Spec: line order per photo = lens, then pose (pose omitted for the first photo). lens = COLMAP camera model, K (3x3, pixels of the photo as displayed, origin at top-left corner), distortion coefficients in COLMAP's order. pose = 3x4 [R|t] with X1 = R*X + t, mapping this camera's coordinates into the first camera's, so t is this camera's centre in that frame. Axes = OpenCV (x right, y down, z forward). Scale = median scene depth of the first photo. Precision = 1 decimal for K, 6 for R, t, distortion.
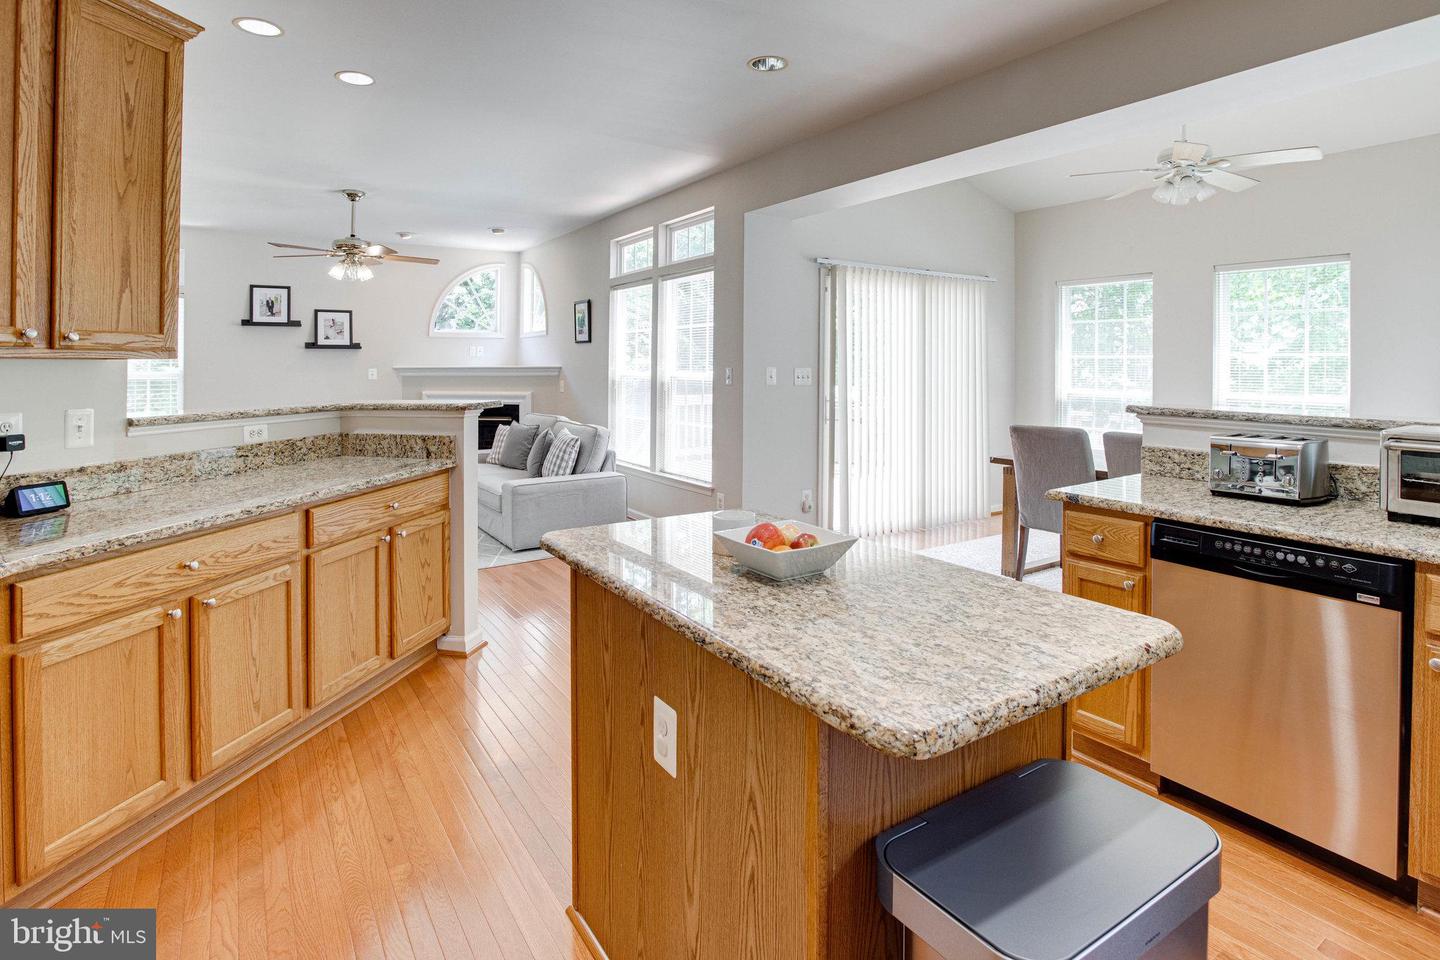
lens RADIAL K [[746.2, 0, 711.8], [0, 746.2, 365.8], [0, 0, 1]] dist [-0.042740, 0.011248]
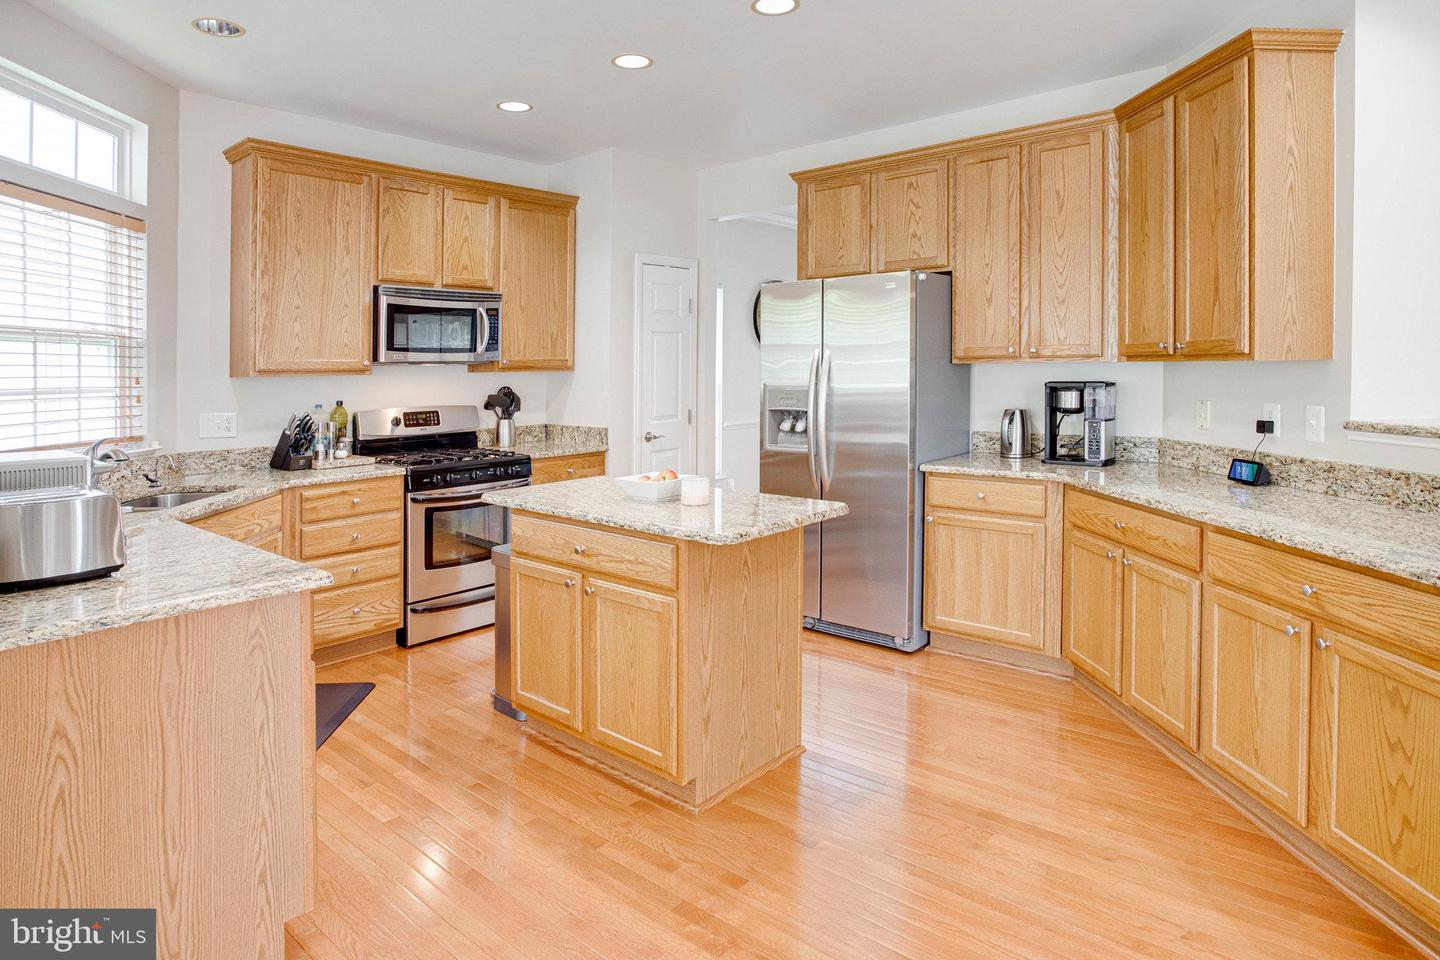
lens RADIAL K [[842.1, 0, 730.0], [0, 842.1, 365.6], [0, 0, 1]] dist [-0.033545, 0.008187]
pose [[-0.960773, 0.018025, -0.276750, 0.239027], [0.019100, 0.999817, -0.001192, -0.012257], [0.276678, -0.006431, -0.960941, 1.555743]]
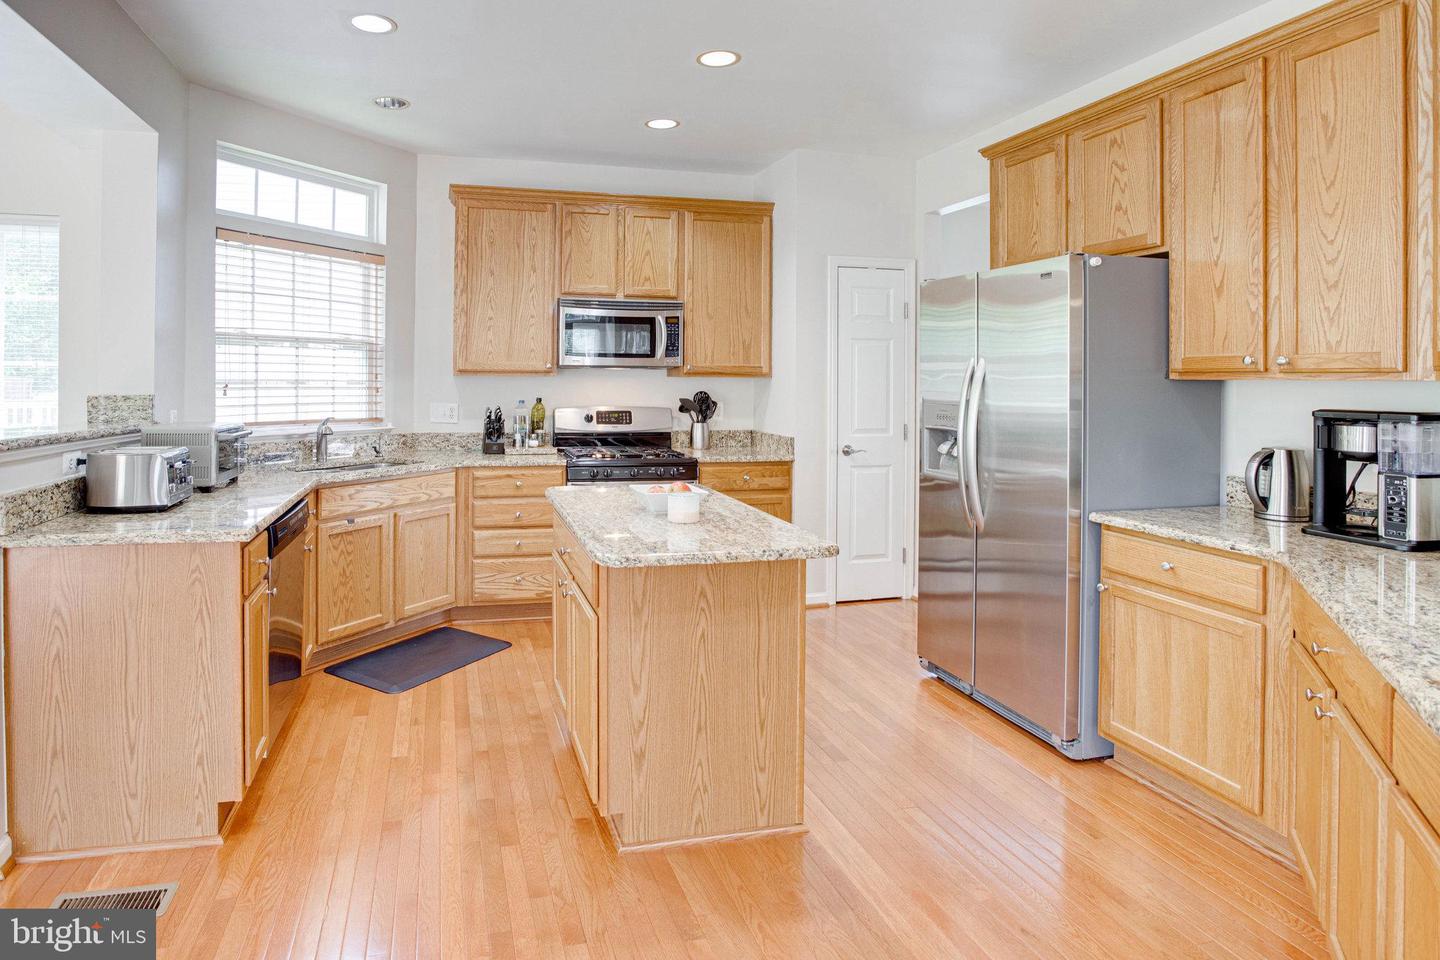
lens RADIAL K [[793.9, 0, 605.0], [0, 793.9, 361.2], [0, 0, 1]] dist [-0.037671, 0.011666]
pose [[-0.932879, 0.002595, 0.360180, -0.229627], [-0.005449, 0.999758, -0.021316, -0.007182], [-0.360148, -0.021848, -0.932639, 1.430244]]
